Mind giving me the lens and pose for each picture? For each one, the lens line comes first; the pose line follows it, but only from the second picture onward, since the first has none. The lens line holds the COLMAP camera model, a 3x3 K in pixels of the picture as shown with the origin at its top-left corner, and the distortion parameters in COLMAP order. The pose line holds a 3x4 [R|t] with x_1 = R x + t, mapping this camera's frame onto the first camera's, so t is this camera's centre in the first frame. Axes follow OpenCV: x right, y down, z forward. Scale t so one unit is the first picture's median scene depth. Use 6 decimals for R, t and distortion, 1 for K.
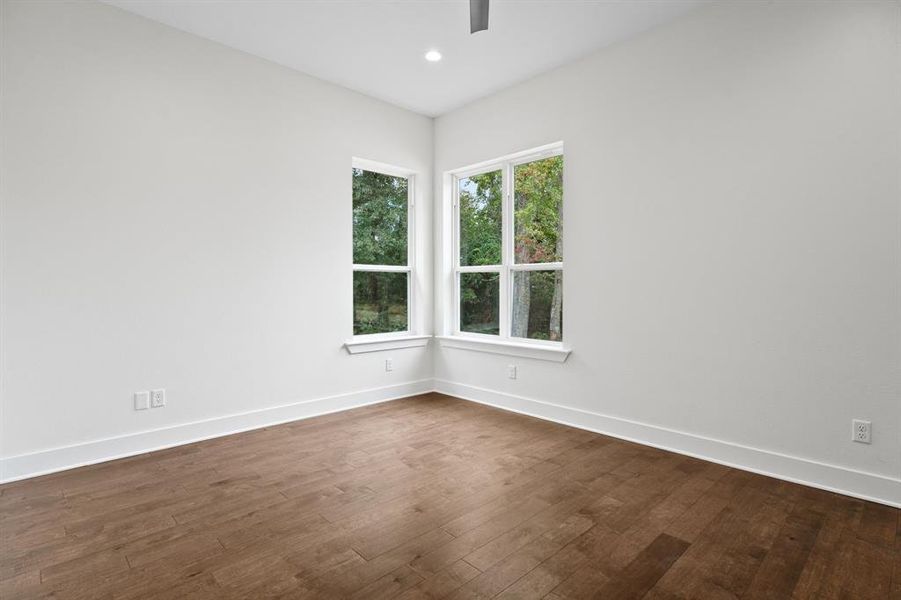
lens RADIAL K [[457.1, 0, 446.2], [0, 457.1, 285.6], [0, 0, 1]] dist [0.001405, 0.000271]
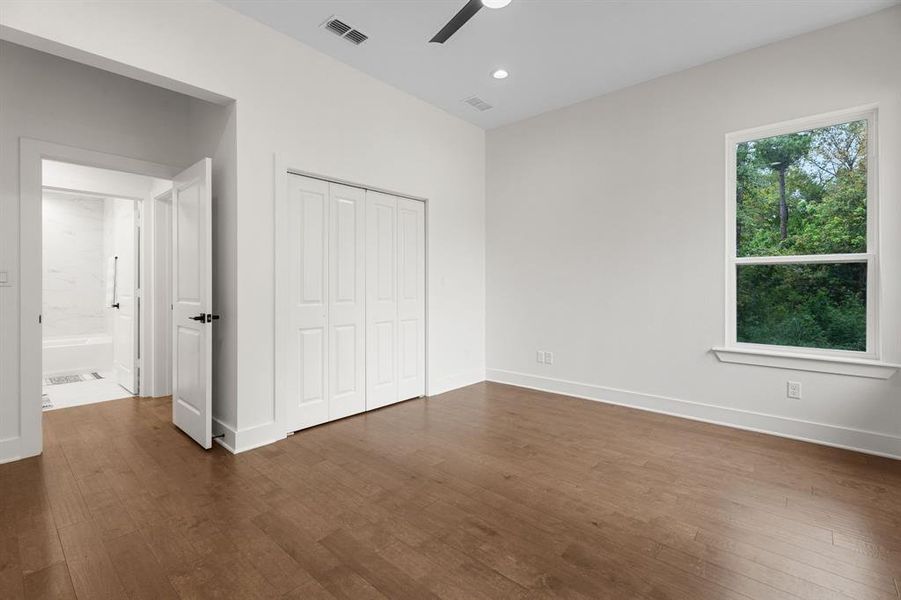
lens RADIAL K [[408.7, 0, 446.0], [0, 408.7, 285.7], [0, 0, 1]] dist [0.007261, -0.000083]
pose [[0.082868, 0.005785, -0.996544, 0.603143], [0.005362, 0.999966, 0.006251, -0.003210], [0.996546, -0.005862, 0.082834, 0.476113]]
